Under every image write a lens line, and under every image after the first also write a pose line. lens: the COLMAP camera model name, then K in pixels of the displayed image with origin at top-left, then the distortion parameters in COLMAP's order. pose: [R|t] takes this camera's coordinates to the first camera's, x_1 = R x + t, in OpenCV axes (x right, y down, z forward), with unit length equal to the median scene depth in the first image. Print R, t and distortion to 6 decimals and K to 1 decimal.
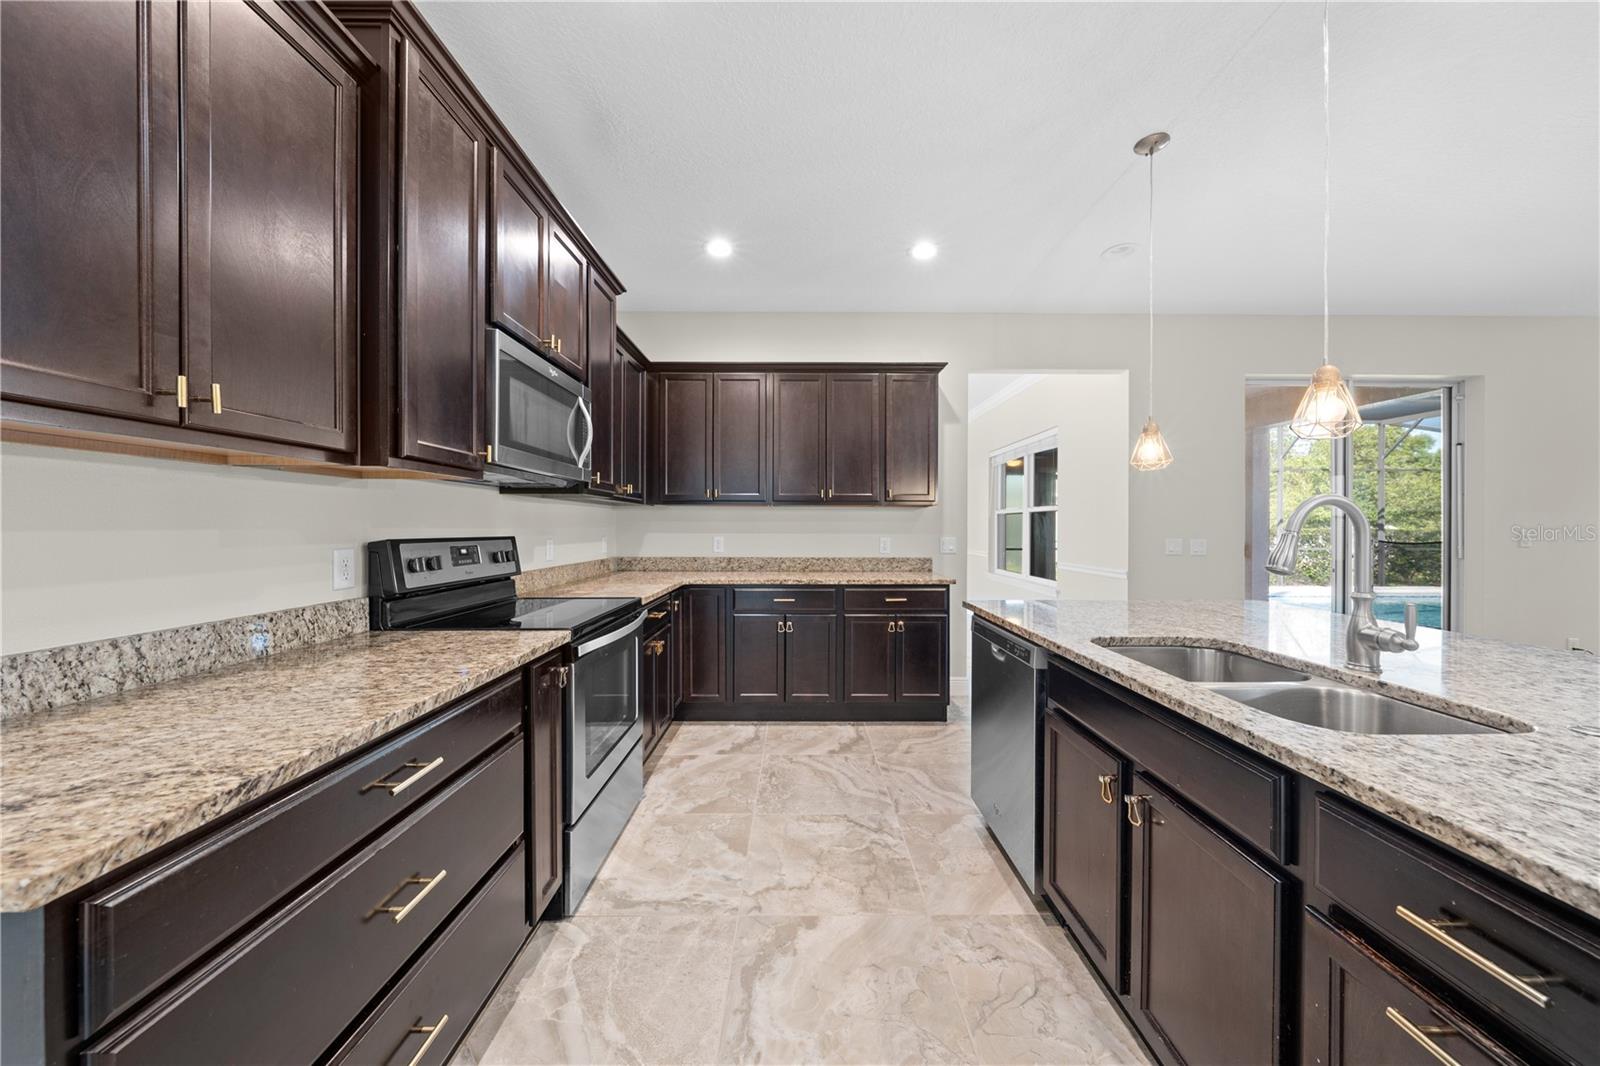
lens RADIAL K [[539.6, 0, 803.1], [0, 539.6, 530.6], [0, 0, 1]] dist [-0.000497, -0.000081]
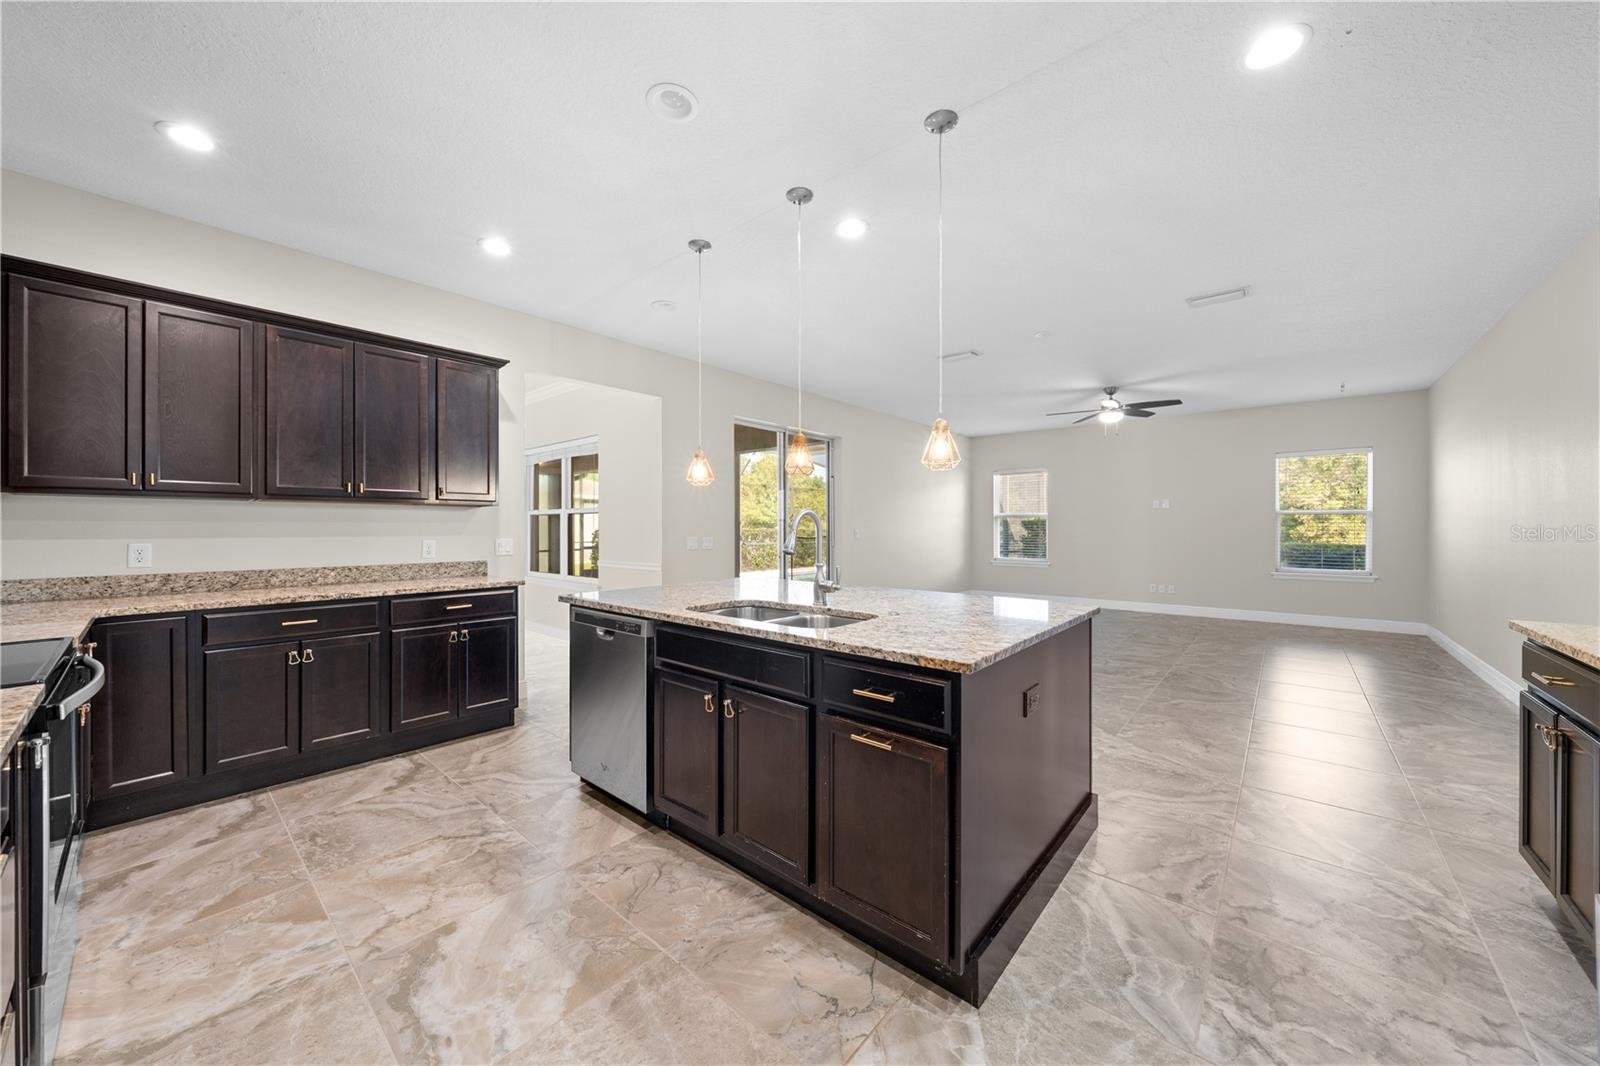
lens RADIAL K [[567.3, 0, 800.0], [0, 567.3, 533.0], [0, 0, 1]] dist [-0.000033, 0.000013]
pose [[0.664511, -0.009312, 0.747220, -0.168214], [0.008364, 0.999952, 0.005023, 0.001489], [-0.747231, 0.002912, 0.664557, -0.087646]]
